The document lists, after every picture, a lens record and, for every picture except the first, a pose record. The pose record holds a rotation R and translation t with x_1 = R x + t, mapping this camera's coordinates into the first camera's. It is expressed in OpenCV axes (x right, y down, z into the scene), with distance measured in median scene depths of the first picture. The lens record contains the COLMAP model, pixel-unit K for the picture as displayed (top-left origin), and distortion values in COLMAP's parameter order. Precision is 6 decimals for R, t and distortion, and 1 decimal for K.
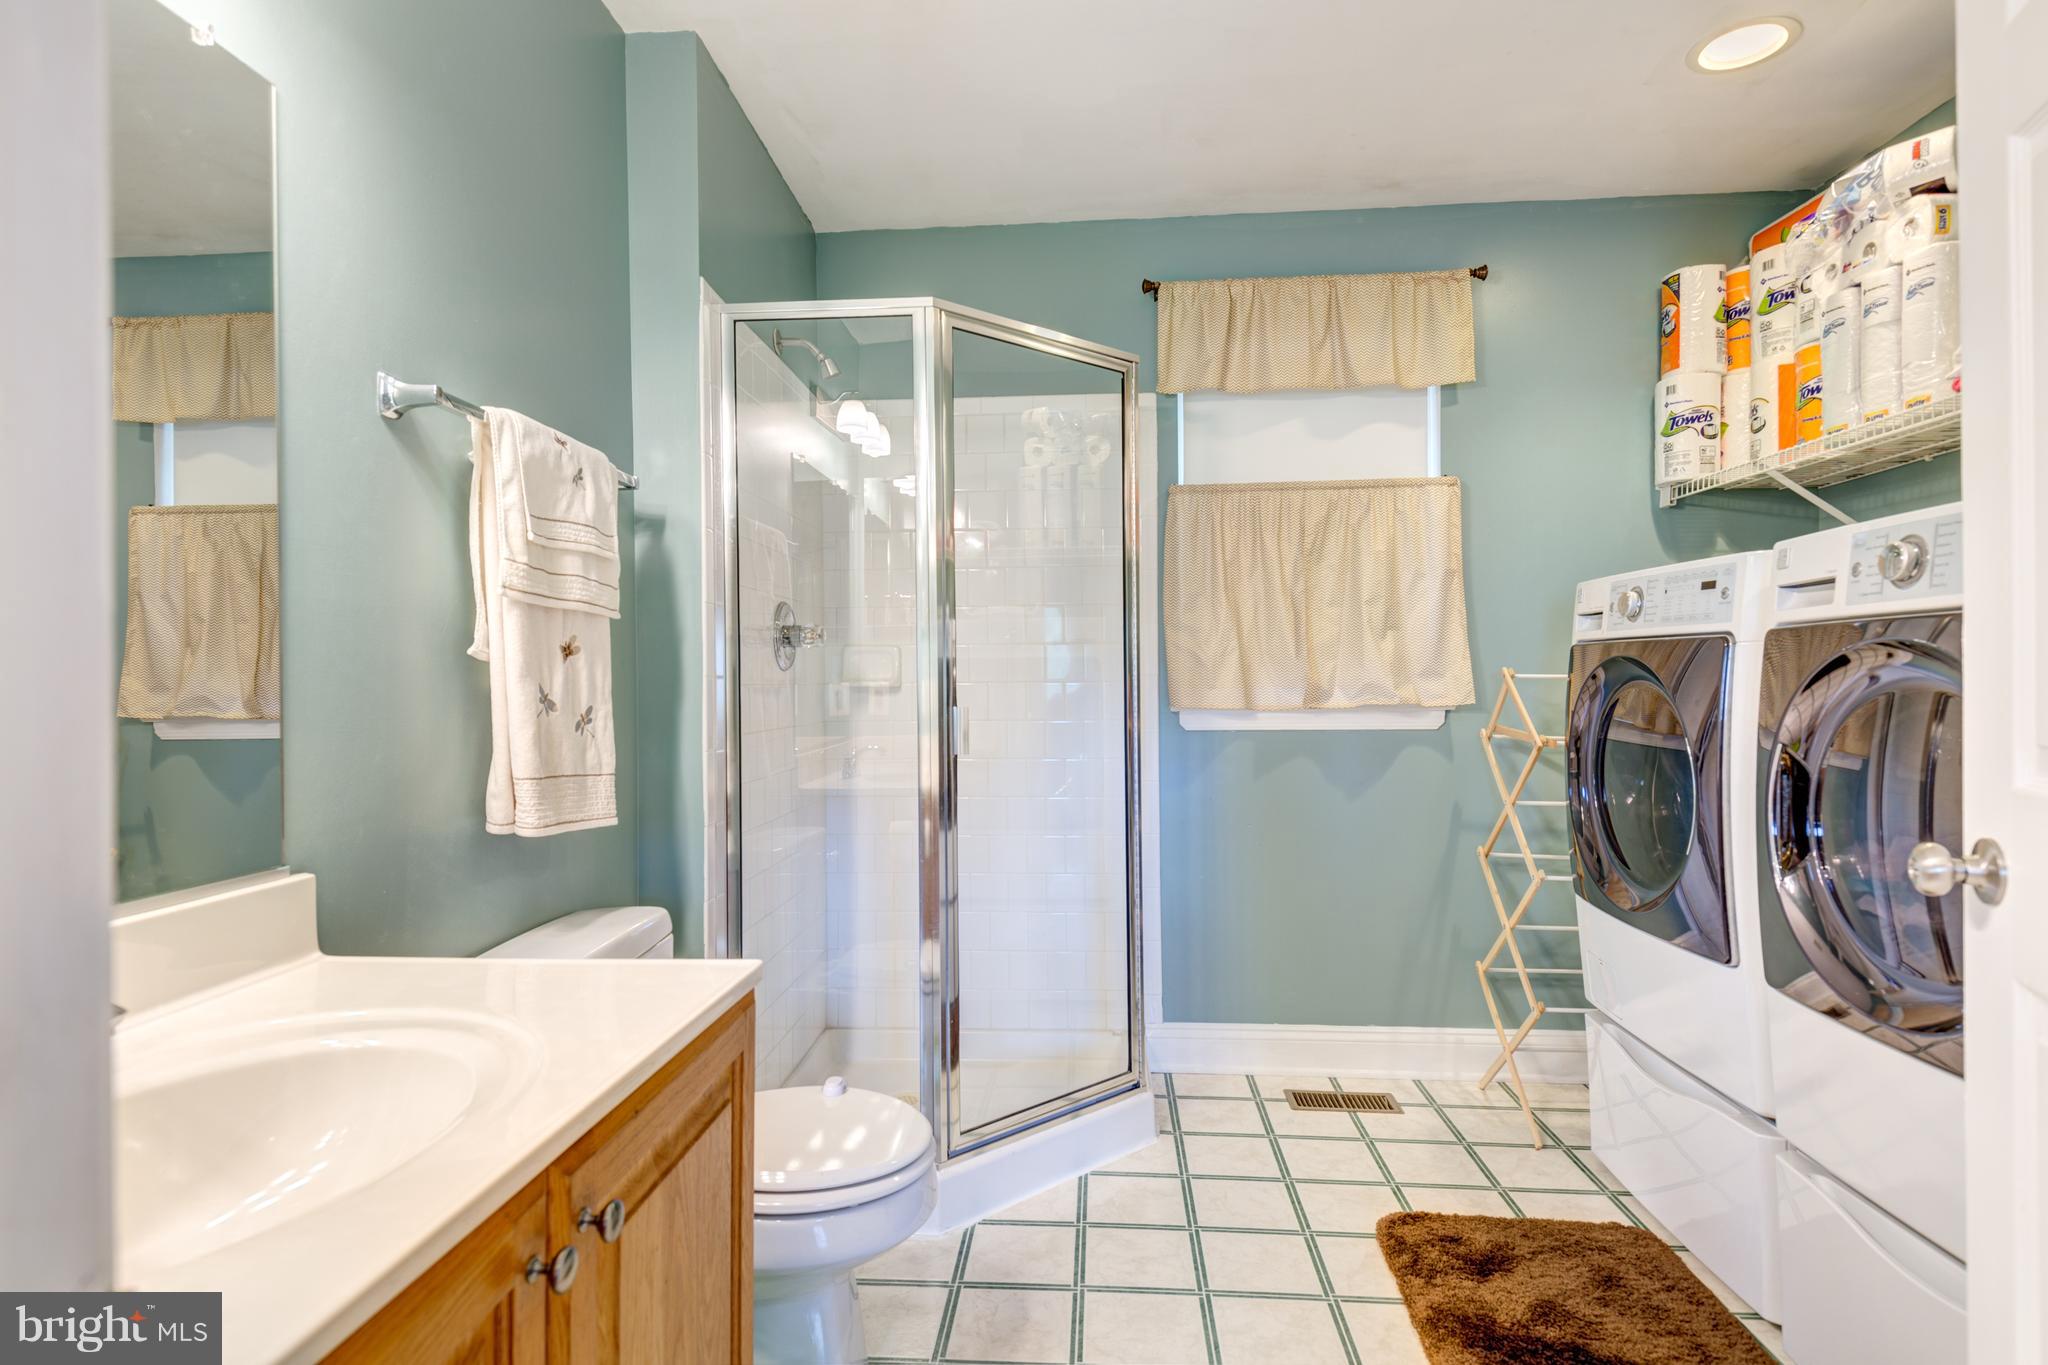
lens RADIAL K [[1131.9, 0, 1024.9], [0, 1131.9, 680.8], [0, 0, 1]] dist [0.050029, -0.050309]
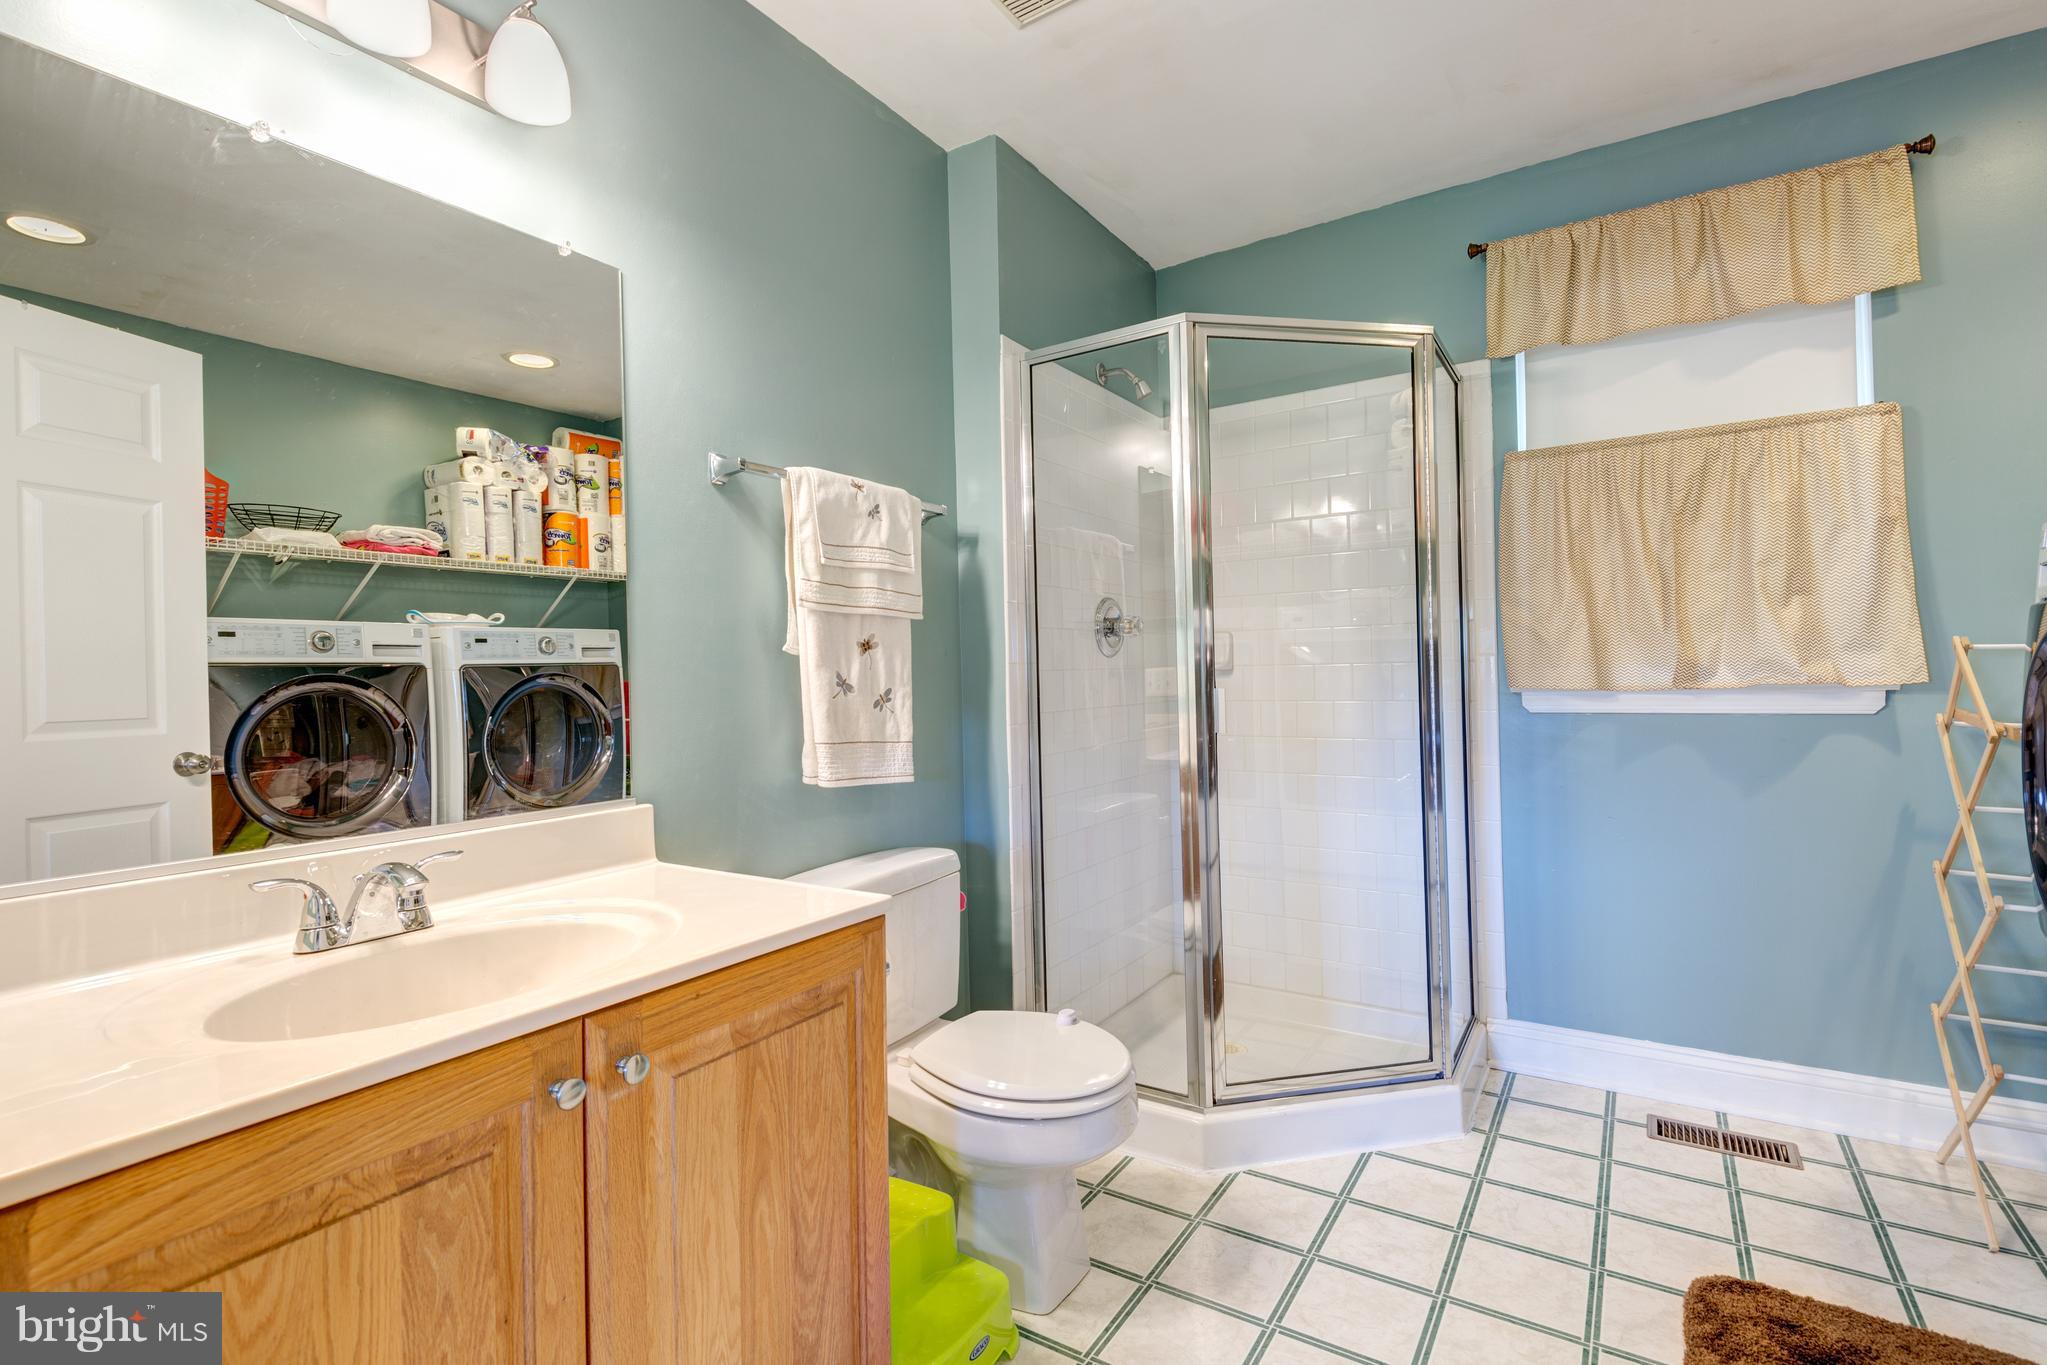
lens RADIAL K [[1013.5, 0, 1018.0], [0, 1013.5, 664.0], [0, 0, 1]] dist [0.016089, -0.014536]
pose [[0.859256, -0.014349, -0.511345, 0.231760], [0.014931, 0.999884, -0.002969, 0.000093], [0.511328, -0.005083, 0.859371, 0.066406]]
